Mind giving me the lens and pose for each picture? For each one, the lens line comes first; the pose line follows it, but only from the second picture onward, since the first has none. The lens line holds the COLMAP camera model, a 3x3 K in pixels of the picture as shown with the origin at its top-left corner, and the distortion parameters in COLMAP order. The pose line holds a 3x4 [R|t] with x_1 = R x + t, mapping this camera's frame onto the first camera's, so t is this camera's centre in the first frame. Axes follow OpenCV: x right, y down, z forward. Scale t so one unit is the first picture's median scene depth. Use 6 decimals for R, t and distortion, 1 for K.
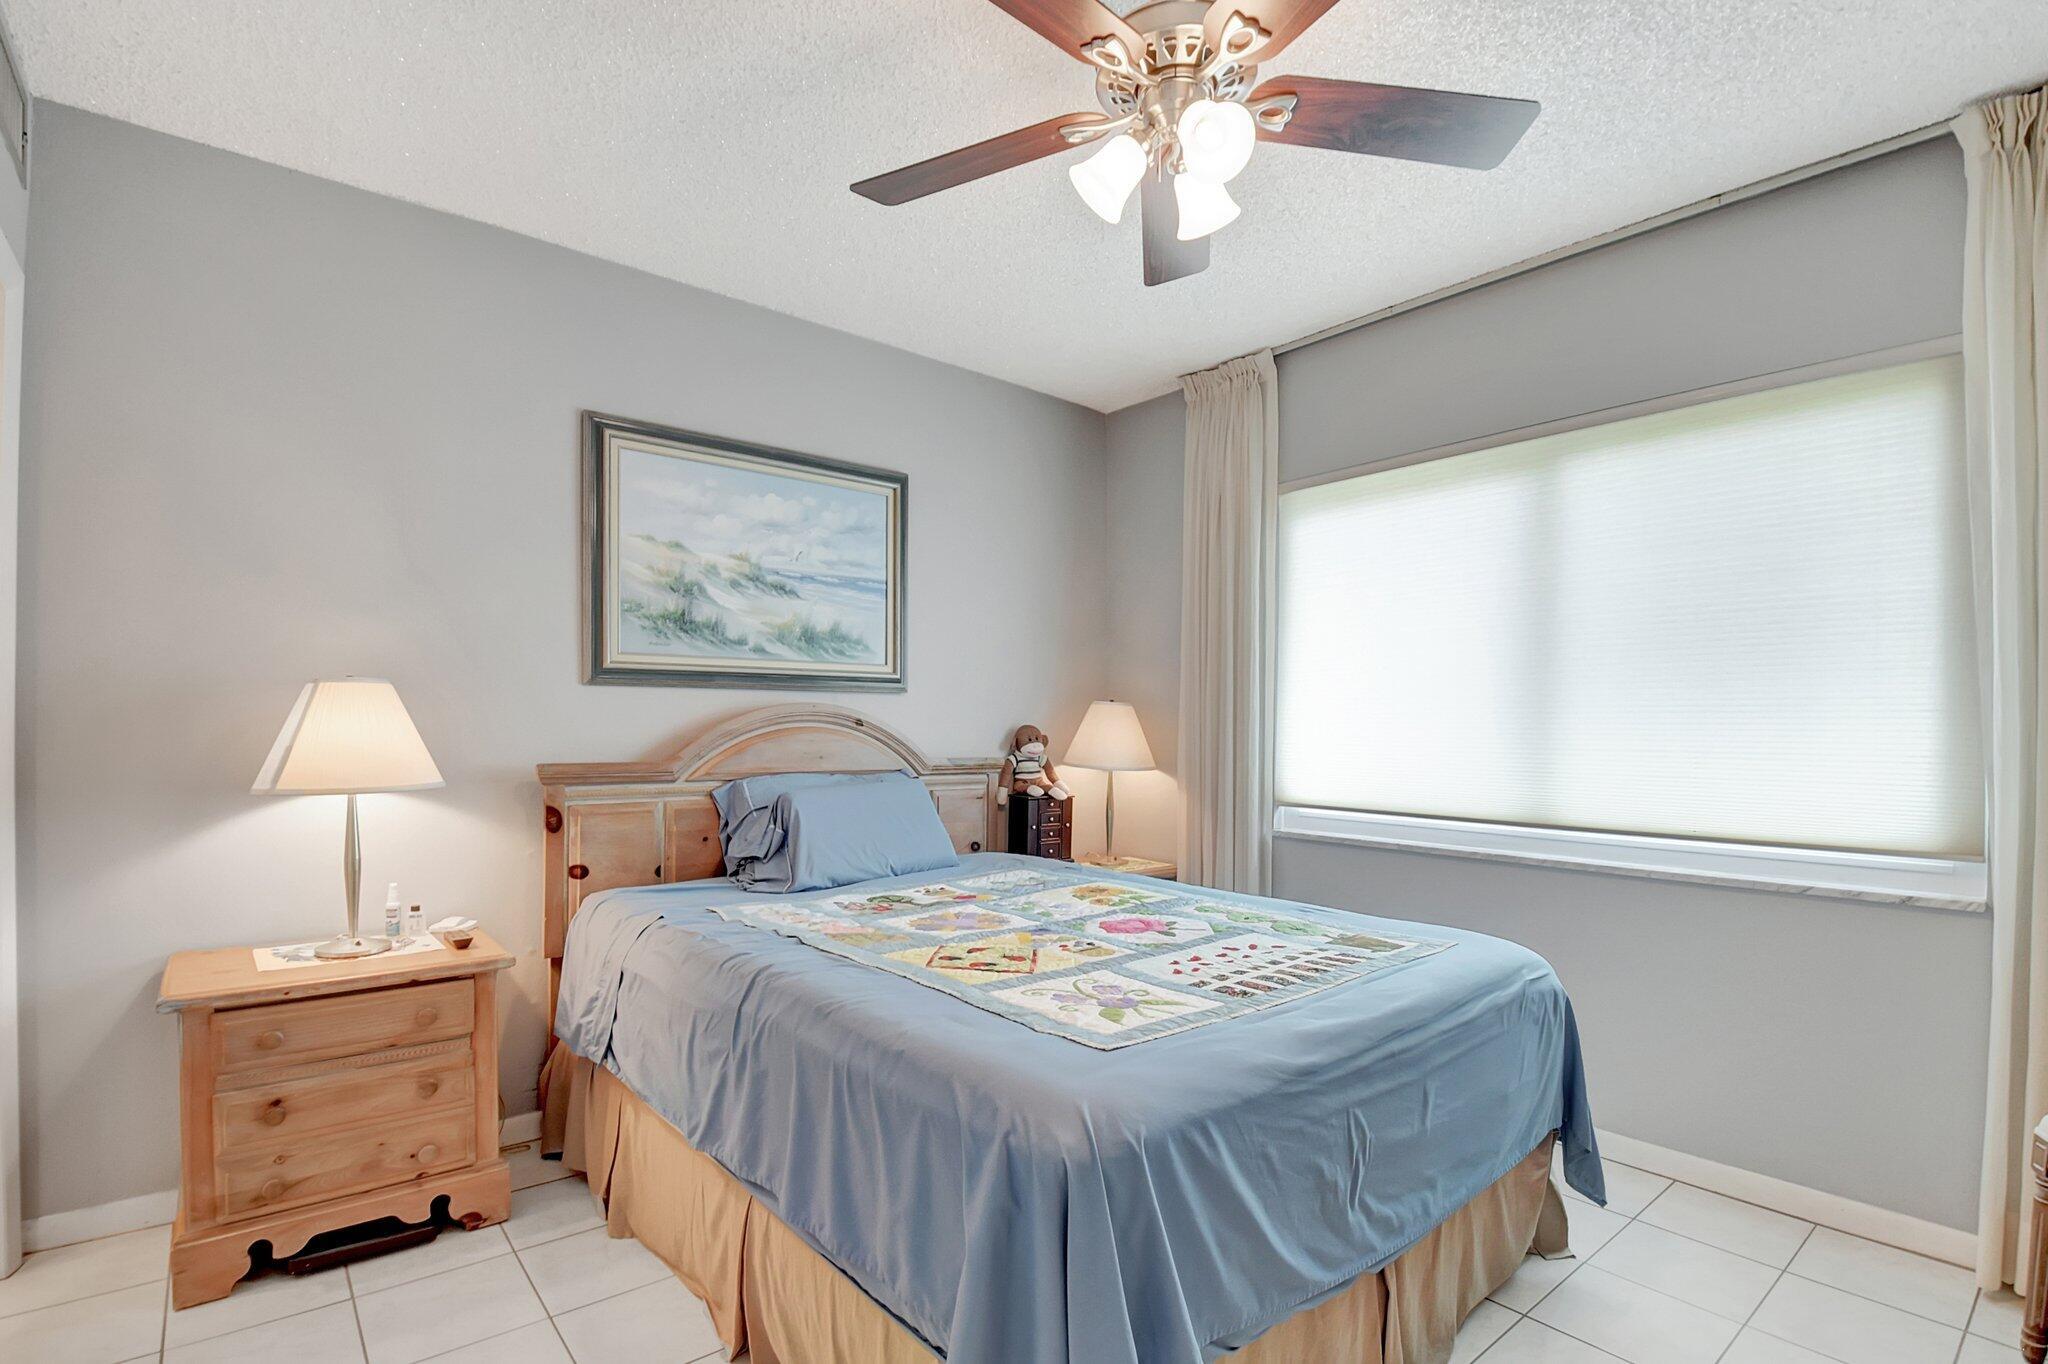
lens RADIAL K [[939.3, 0, 992.9], [0, 939.3, 733.0], [0, 0, 1]] dist [0.000109, -0.000774]
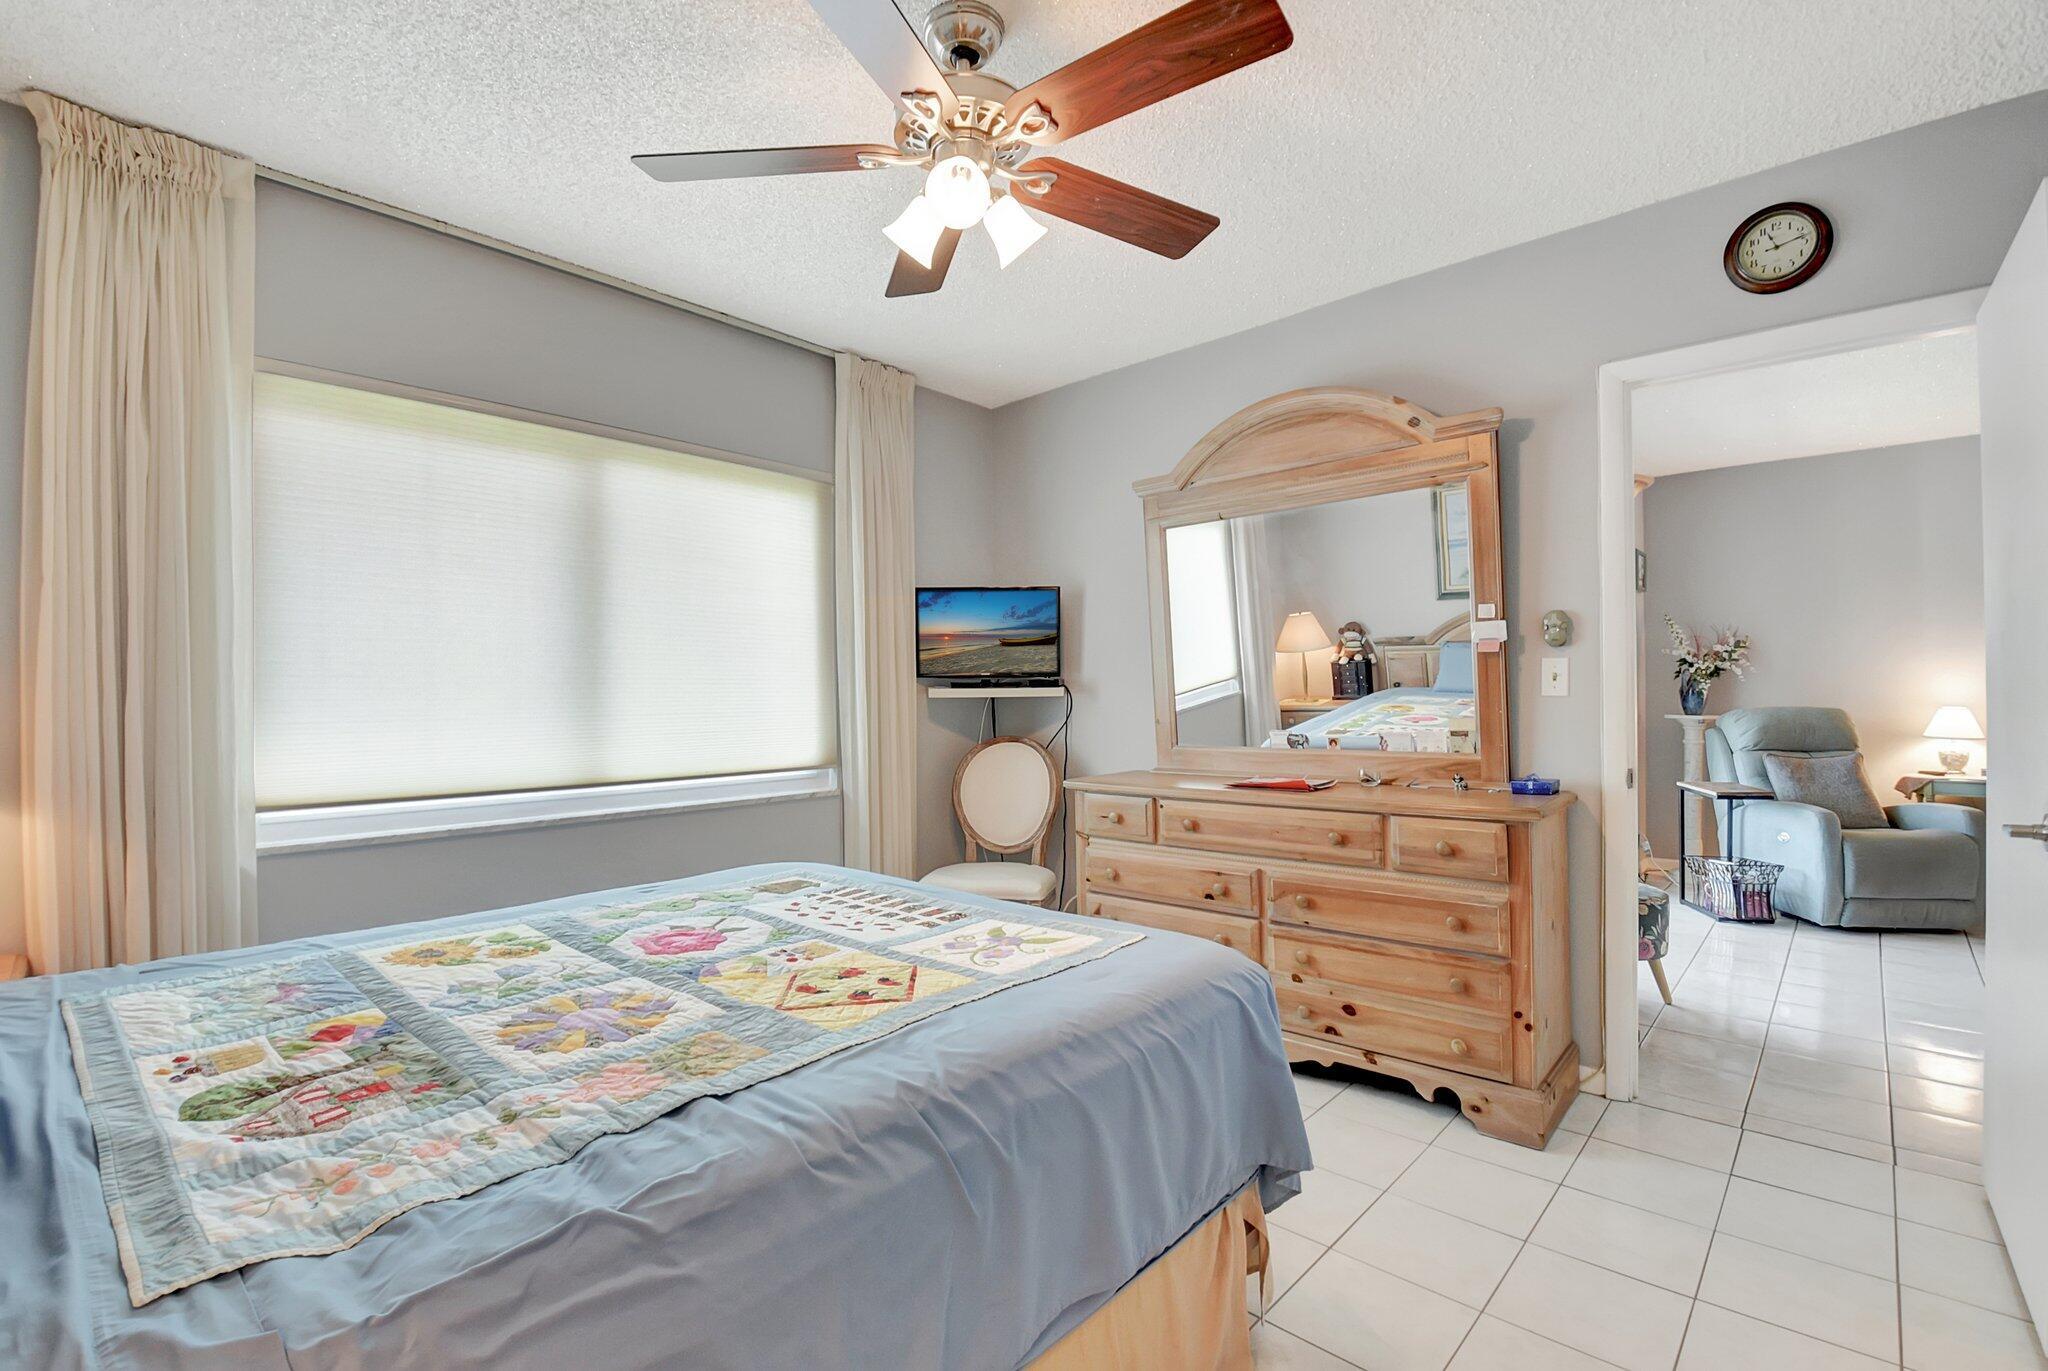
lens RADIAL K [[925.7, 0, 1024.0], [0, 925.7, 685.5], [0, 0, 1]] dist [0.000824, 0.000106]
pose [[-0.136656, -0.006447, 0.990598, -0.826829], [0.019364, 0.999770, 0.009178, -0.027716], [-0.990429, 0.020436, -0.136499, 0.945884]]
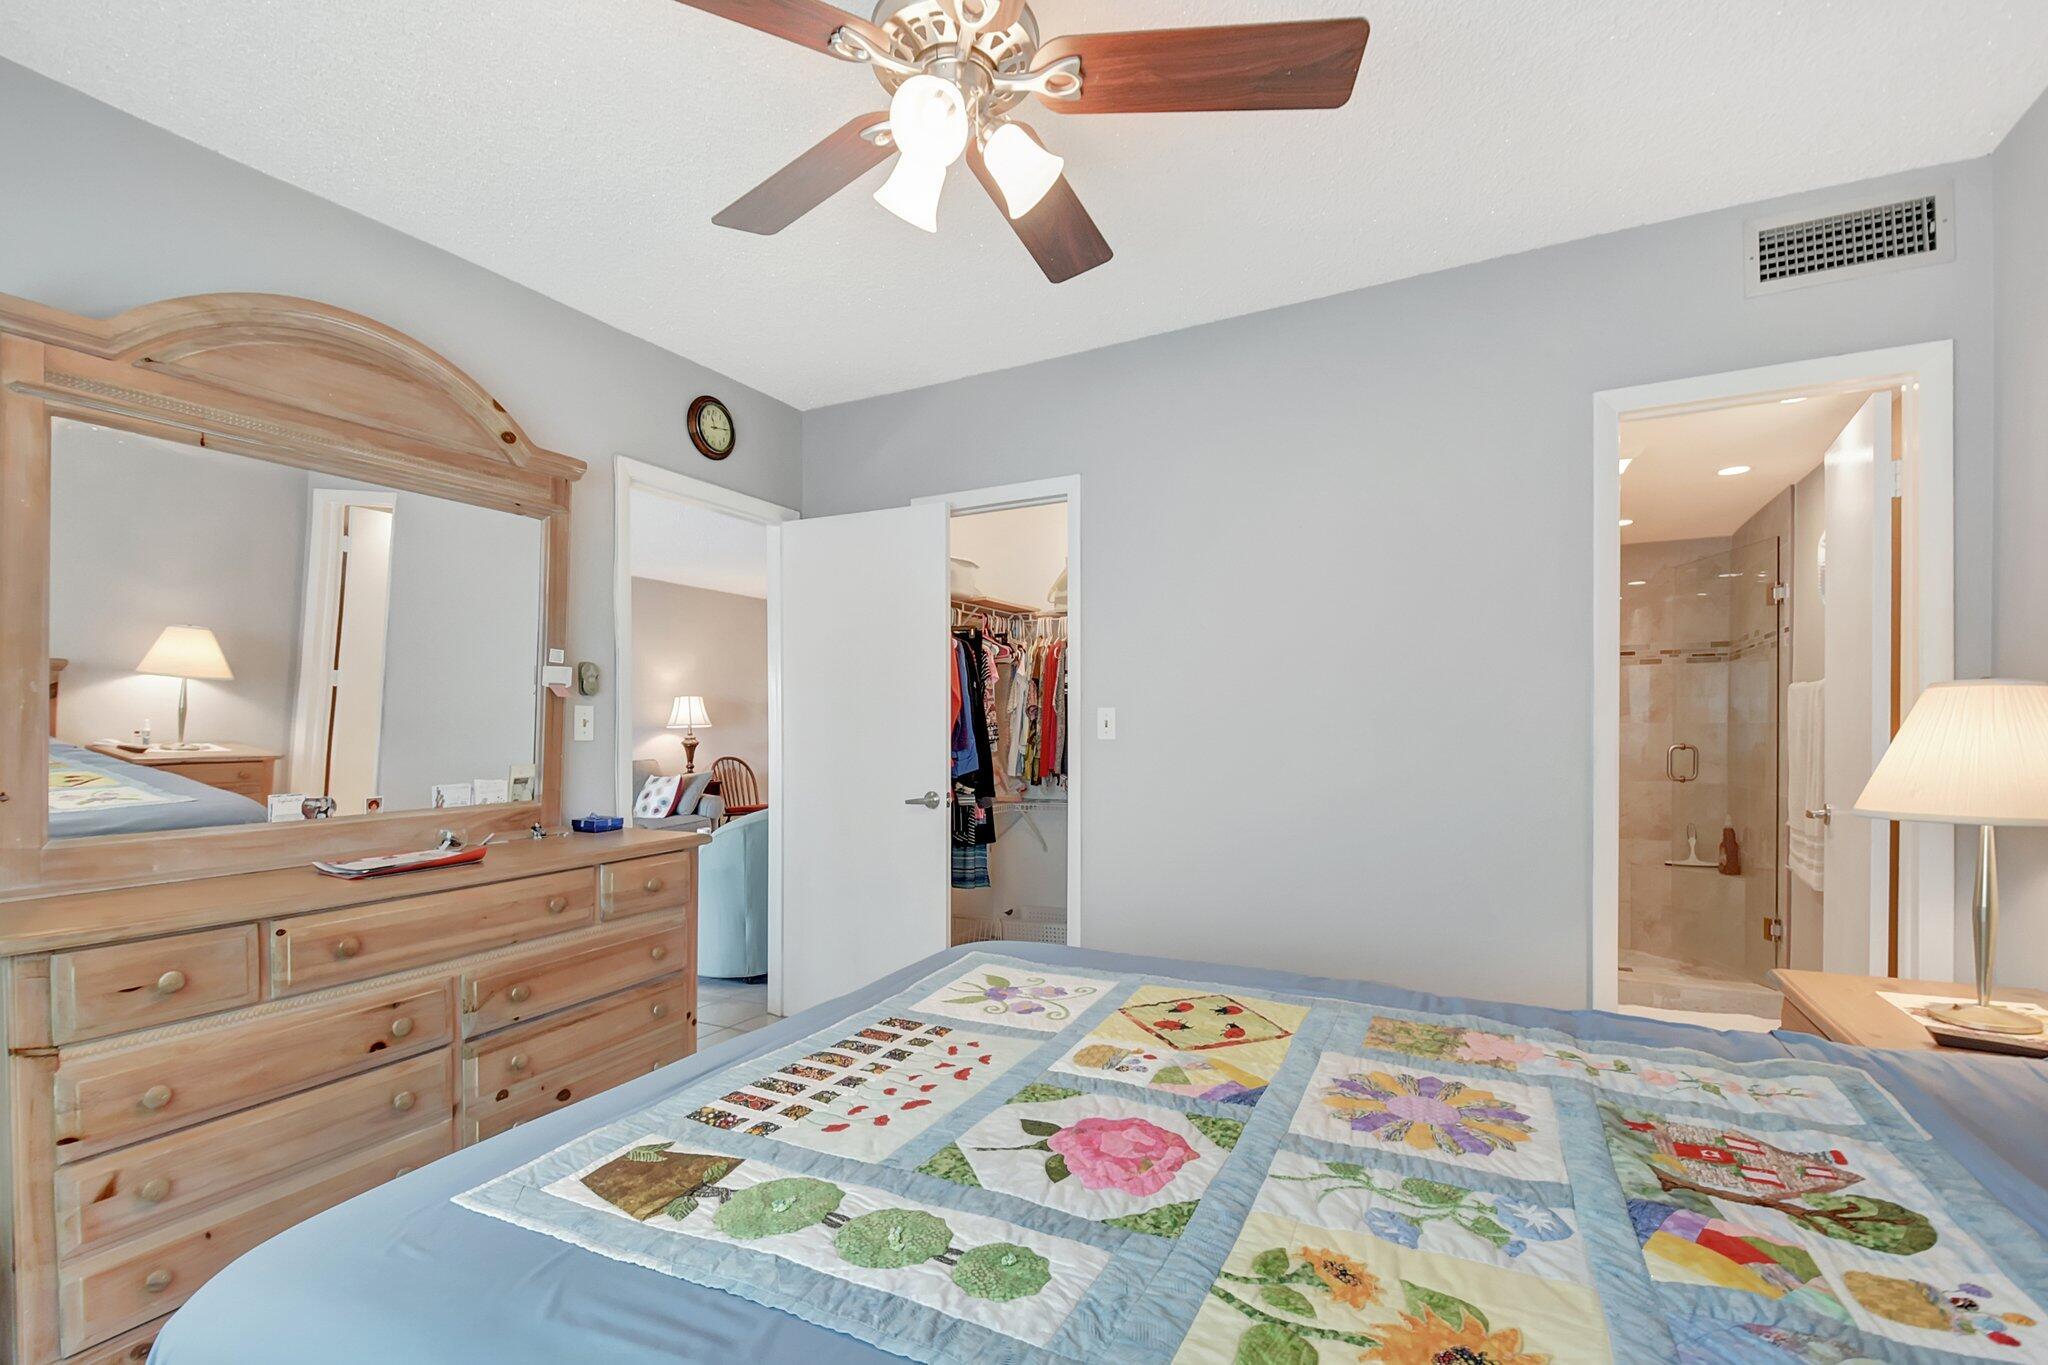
lens RADIAL K [[939.3, 0, 992.9], [0, 939.3, 733.5], [0, 0, 1]] dist [0.000109, -0.000774]
pose [[-0.924836, -0.005133, -0.380331, 0.464074], [-0.009299, 0.999915, 0.009119, -0.014783], [0.380252, 0.011970, -0.924805, 1.664713]]
